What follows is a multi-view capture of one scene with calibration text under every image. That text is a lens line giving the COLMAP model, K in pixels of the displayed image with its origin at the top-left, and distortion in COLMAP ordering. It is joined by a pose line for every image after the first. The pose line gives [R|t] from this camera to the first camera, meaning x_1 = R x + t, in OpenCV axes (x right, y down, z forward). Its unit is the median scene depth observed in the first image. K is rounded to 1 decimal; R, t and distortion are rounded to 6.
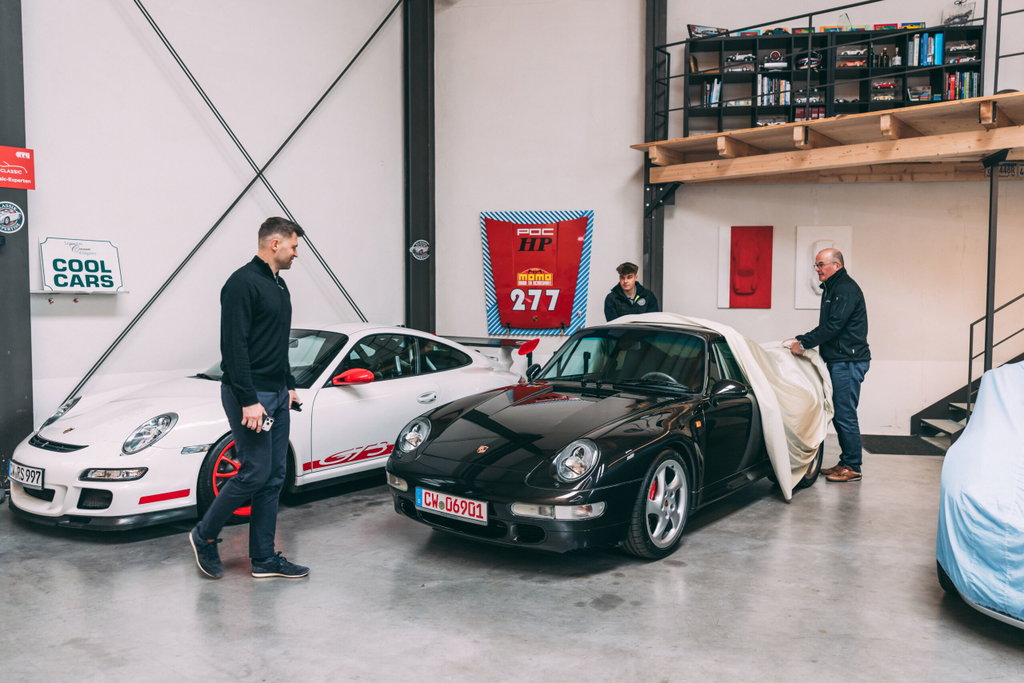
lens RADIAL K [[821.1, 0, 510.4], [0, 821.1, 338.6], [0, 0, 1]] dist [0.005886, 0.002586]
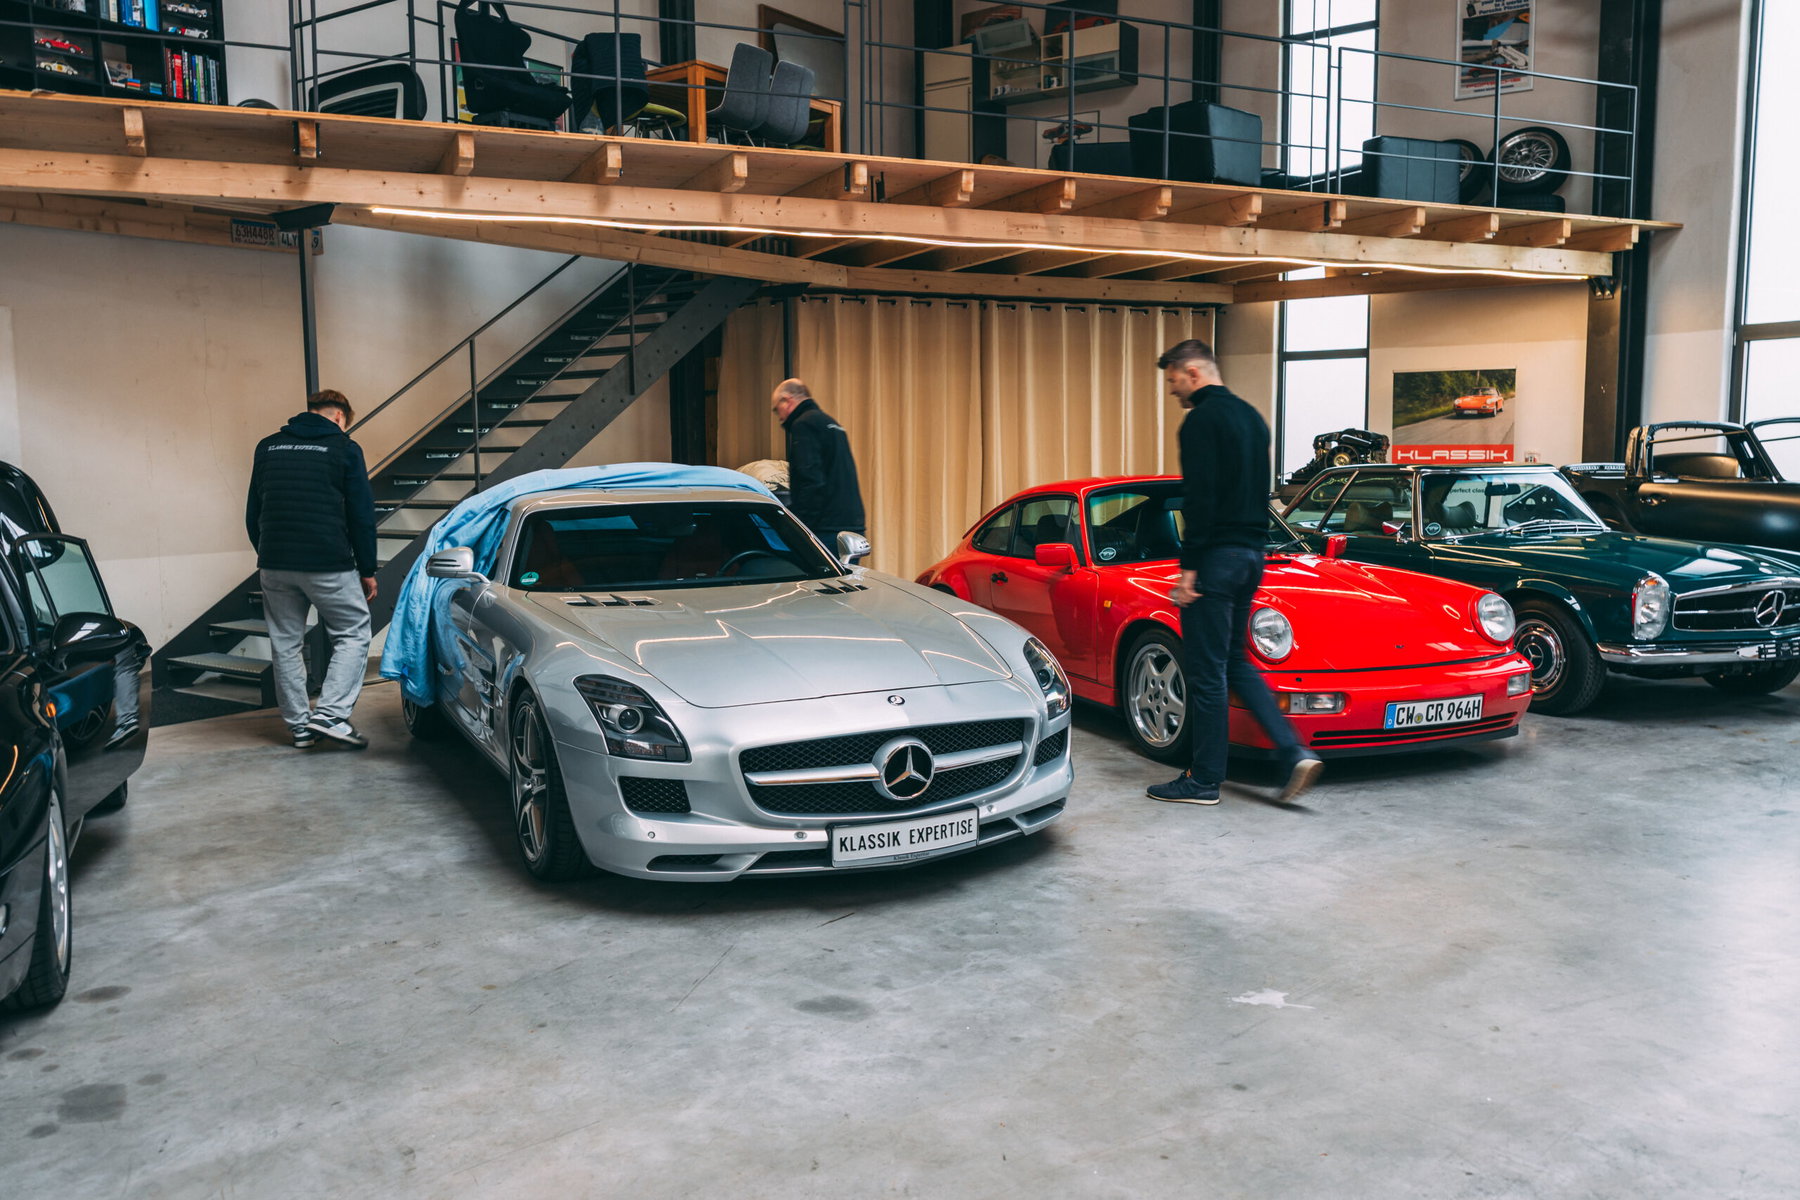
lens RADIAL K [[1443.4, 0, 894.6], [0, 1443.4, 594.4], [0, 0, 1]] dist [0.005886, 0.002586]
pose [[0.454125, -0.106659, 0.884531, -0.246989], [0.060231, 0.994212, 0.088962, -0.007918], [-0.888900, 0.012877, 0.457921, 0.142654]]
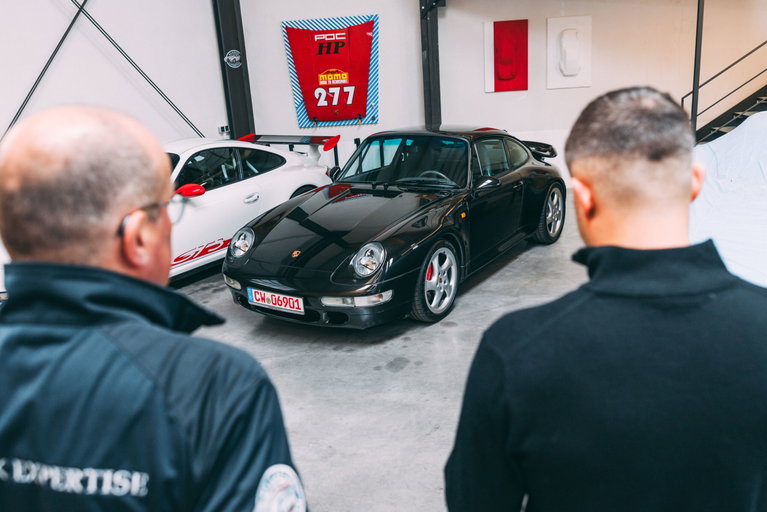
lens RADIAL K [[675.9, 0, 381.8], [0, 675.9, 254.6], [0, 0, 1]] dist [0.015480, -0.014373]
pose [[0.994006, -0.089438, 0.062871, 0.025157], [0.072800, 0.970540, 0.229677, -0.075067], [-0.081560, -0.223724, 0.971234, -0.027297]]
